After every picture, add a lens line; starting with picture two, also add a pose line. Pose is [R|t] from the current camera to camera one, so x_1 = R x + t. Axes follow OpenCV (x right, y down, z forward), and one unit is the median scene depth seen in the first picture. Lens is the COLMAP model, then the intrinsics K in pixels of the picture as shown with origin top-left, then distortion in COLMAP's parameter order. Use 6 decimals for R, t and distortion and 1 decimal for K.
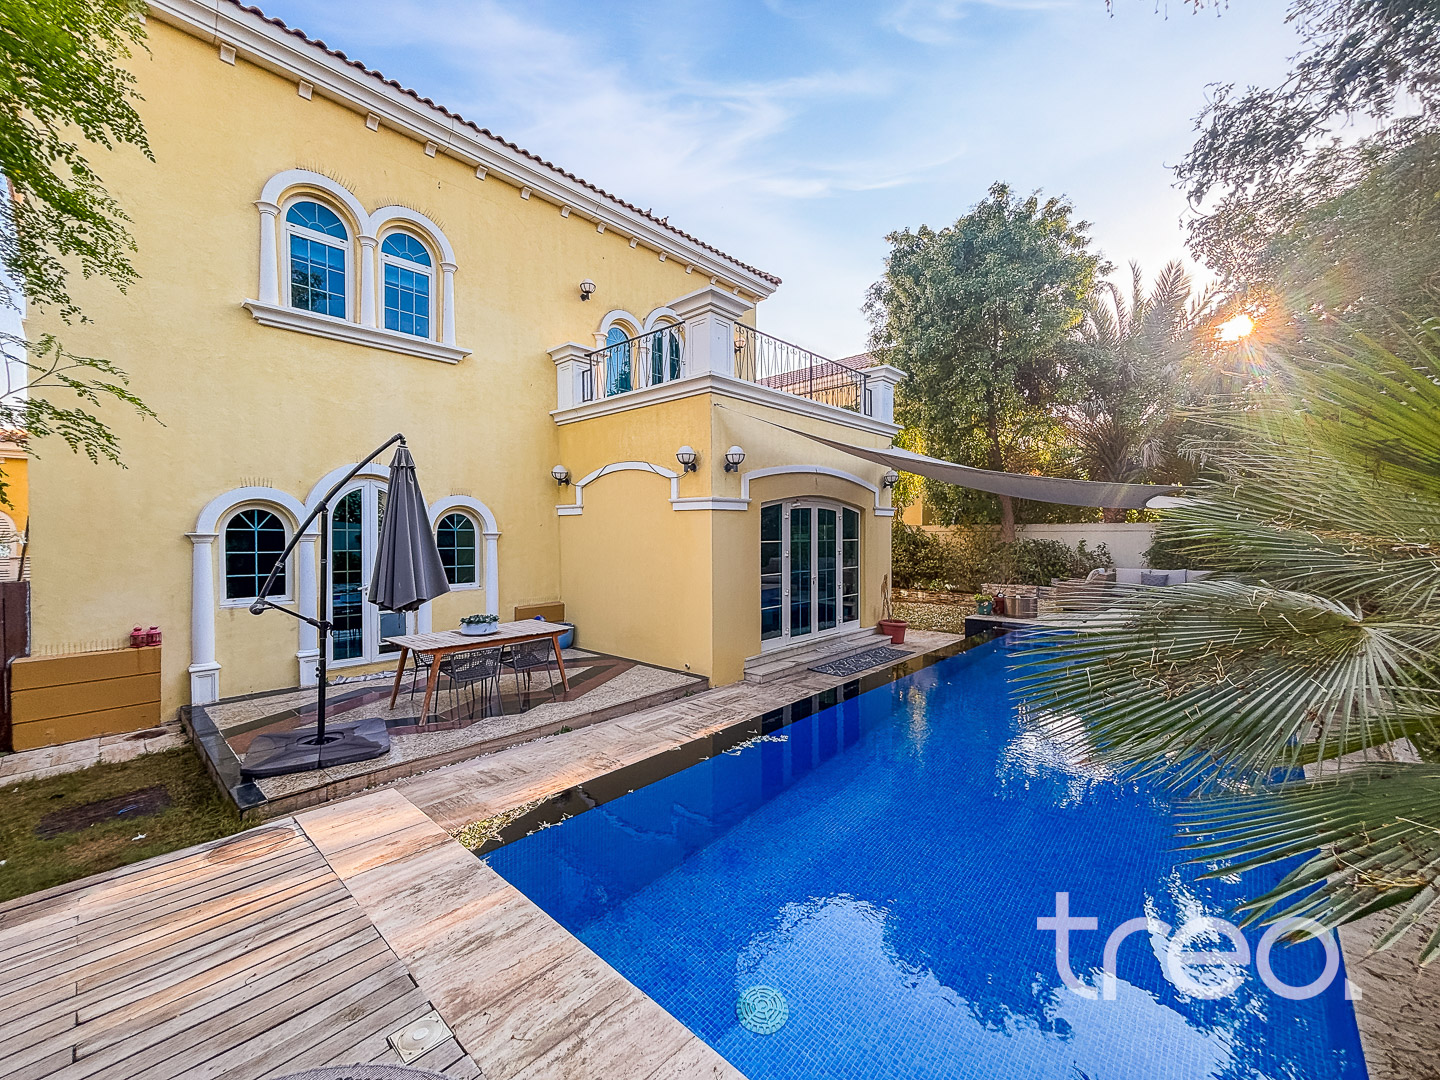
lens RADIAL K [[584.2, 0, 723.5], [0, 584.2, 534.8], [0, 0, 1]] dist [0.002825, 0.000269]
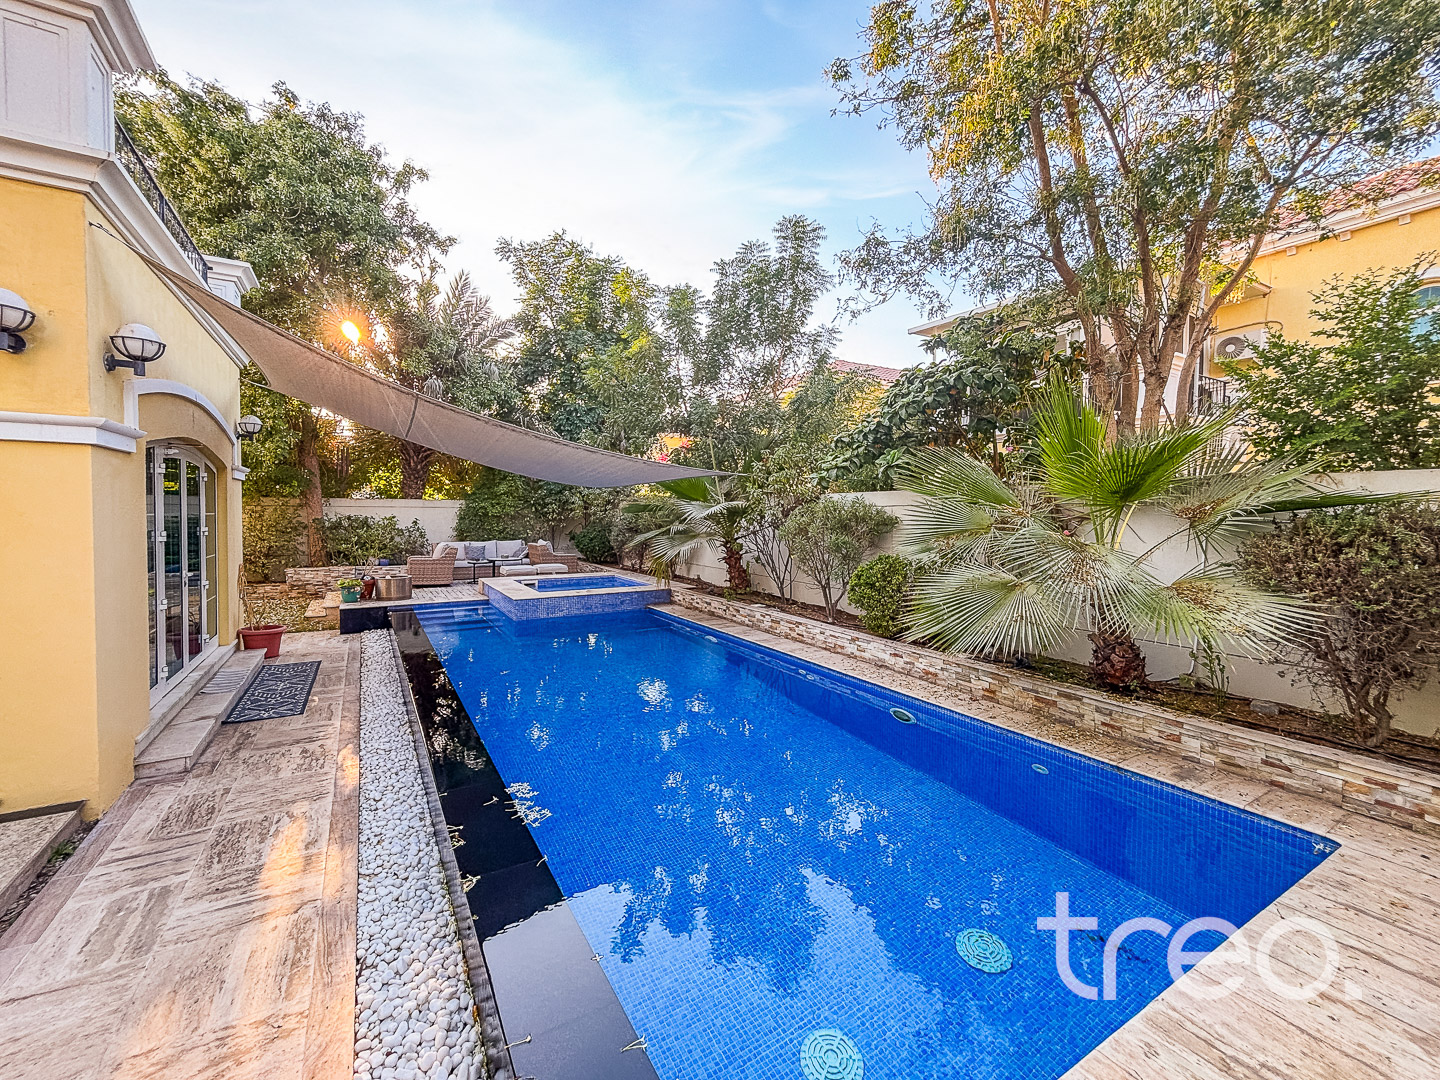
lens RADIAL K [[584.2, 0, 718.1], [0, 584.2, 533.2], [0, 0, 1]] dist [0.002825, 0.000269]
pose [[0.289403, -0.027611, 0.956809, -0.336504], [-0.005118, 0.999525, 0.030392, 0.011573], [-0.957194, -0.013693, 0.289124, 0.389296]]
